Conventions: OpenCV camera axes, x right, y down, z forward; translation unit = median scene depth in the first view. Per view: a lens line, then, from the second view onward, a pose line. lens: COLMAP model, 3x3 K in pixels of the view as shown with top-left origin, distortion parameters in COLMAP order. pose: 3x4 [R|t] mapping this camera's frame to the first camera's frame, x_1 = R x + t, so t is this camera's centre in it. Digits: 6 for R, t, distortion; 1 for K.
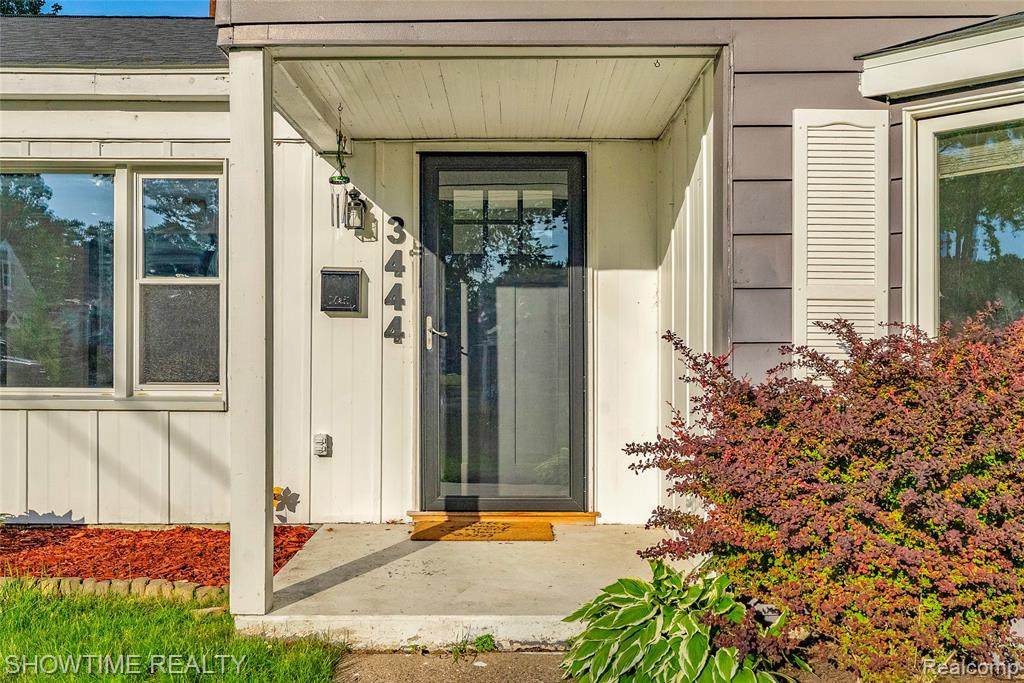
lens RADIAL K [[938.1, 0, 544.5], [0, 938.1, 343.3], [0, 0, 1]] dist [0.005077, 0.000000]
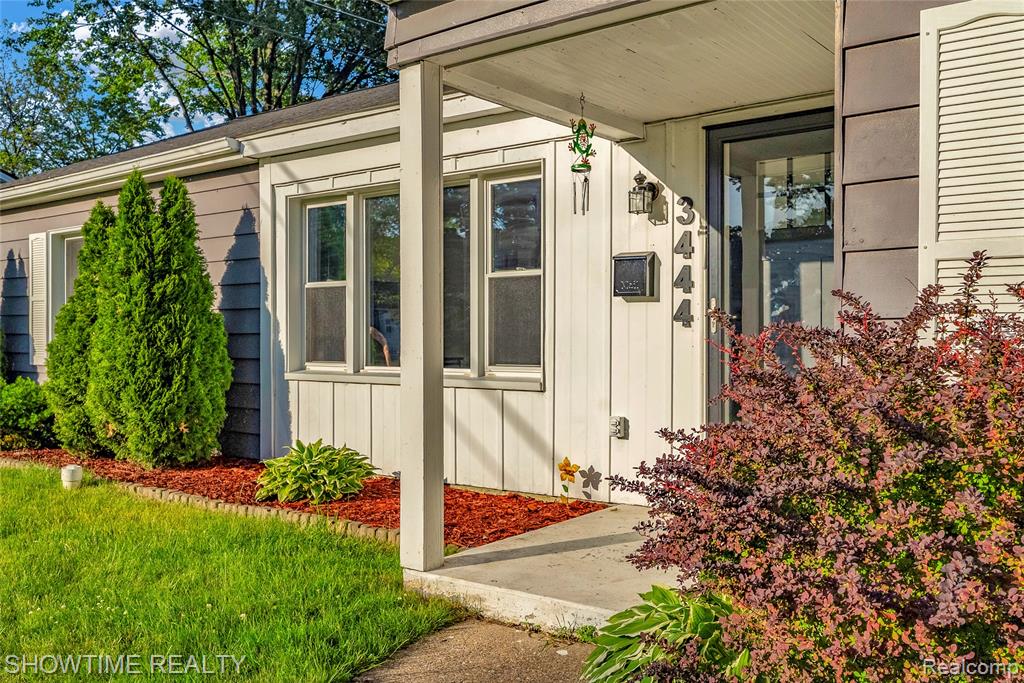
lens RADIAL K [[938.1, 0, 512.6], [0, 938.1, 343.0], [0, 0, 1]] dist [0.005077, 0.000000]
pose [[0.789894, -0.002843, -0.613236, 0.297972], [0.010859, 0.999897, 0.009351, 0.005691], [0.613147, -0.014046, 0.789844, 0.120908]]
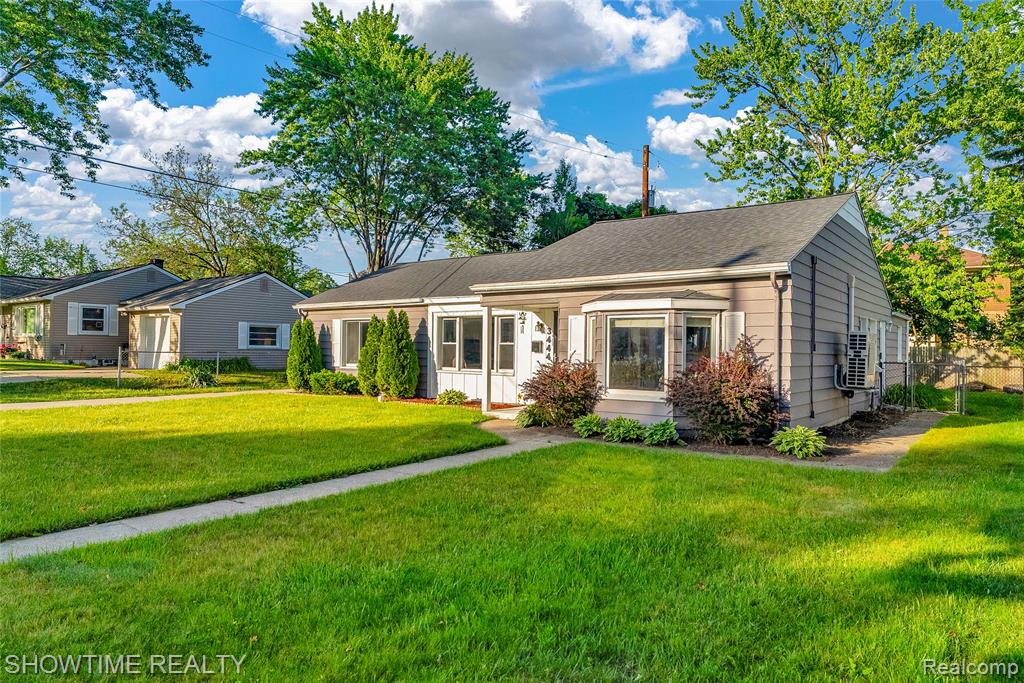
lens RADIAL K [[653.7, 0, 512.9], [0, 653.7, 342.3], [0, 0, 1]] dist [0.057570, 0.000636]
pose [[0.793885, -0.001340, -0.608066, 1.376543], [-0.004054, 0.999964, -0.007497, -0.052789], [0.608054, 0.008417, 0.793851, -1.248179]]
